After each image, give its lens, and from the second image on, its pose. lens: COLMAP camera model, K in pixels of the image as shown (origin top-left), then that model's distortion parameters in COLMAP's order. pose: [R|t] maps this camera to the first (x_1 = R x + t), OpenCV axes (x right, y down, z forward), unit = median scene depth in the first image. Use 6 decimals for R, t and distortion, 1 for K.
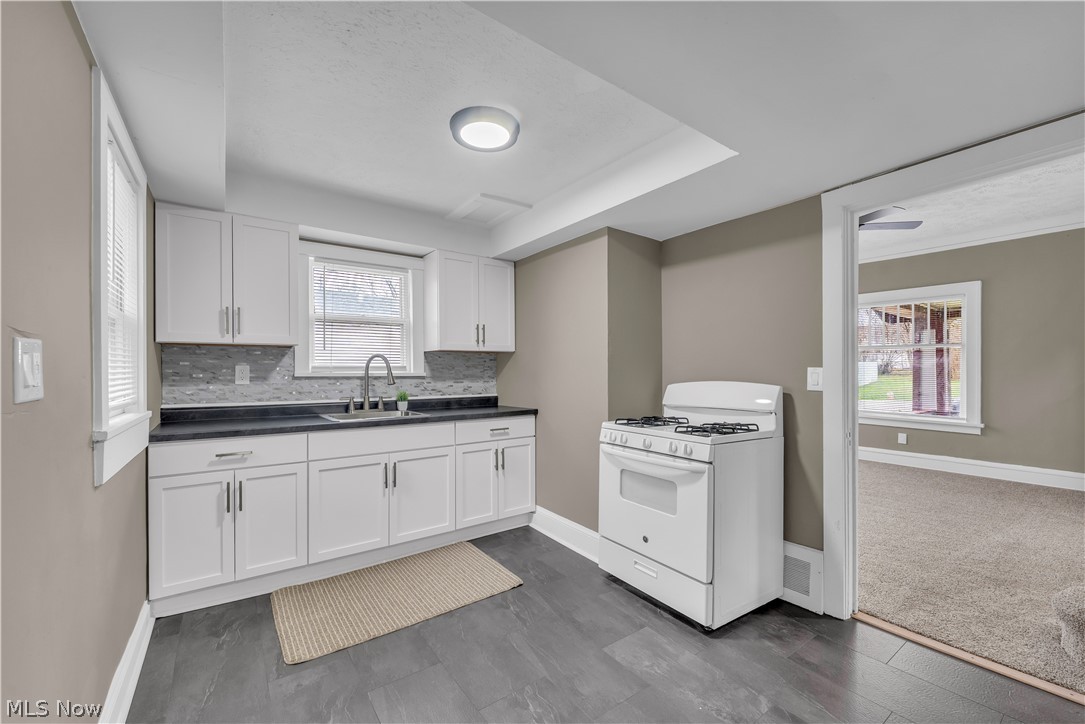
lens RADIAL K [[438.6, 0, 544.2], [0, 438.6, 365.3], [0, 0, 1]] dist [-0.000295, -0.001042]
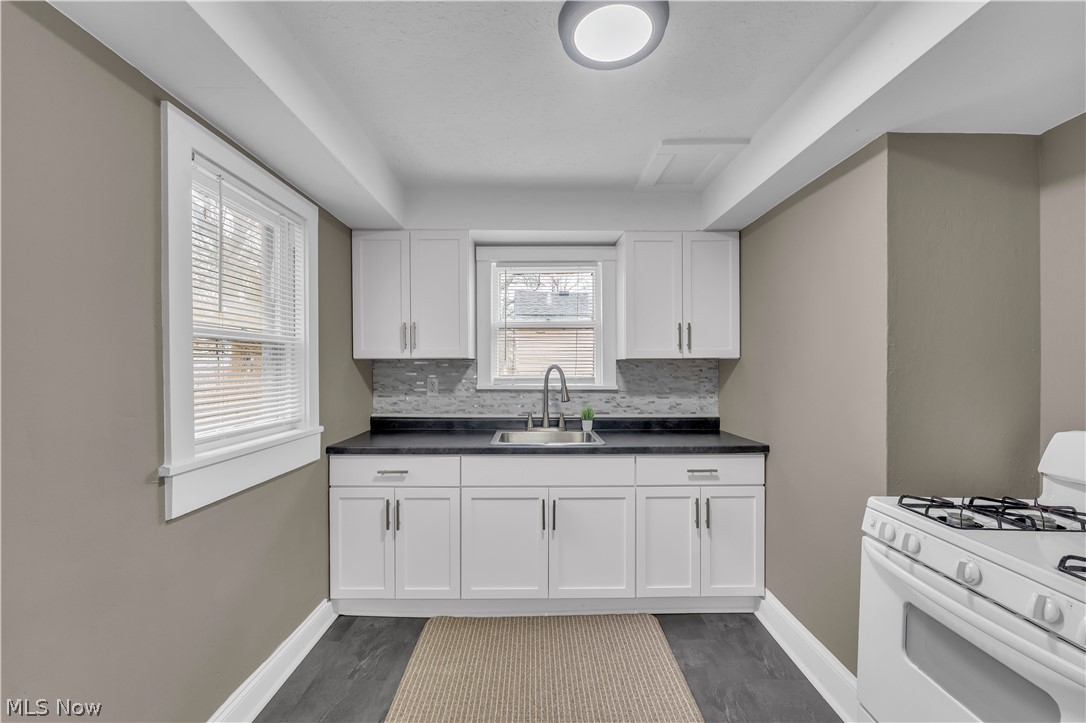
lens RADIAL K [[439.0, 0, 543.1], [0, 439.0, 364.6], [0, 0, 1]] dist [-0.000295, -0.001042]
pose [[0.808507, 0.003349, -0.588477, 0.119666], [0.005163, 0.999905, 0.012784, -0.040552], [0.588464, -0.013374, 0.808413, 0.310173]]
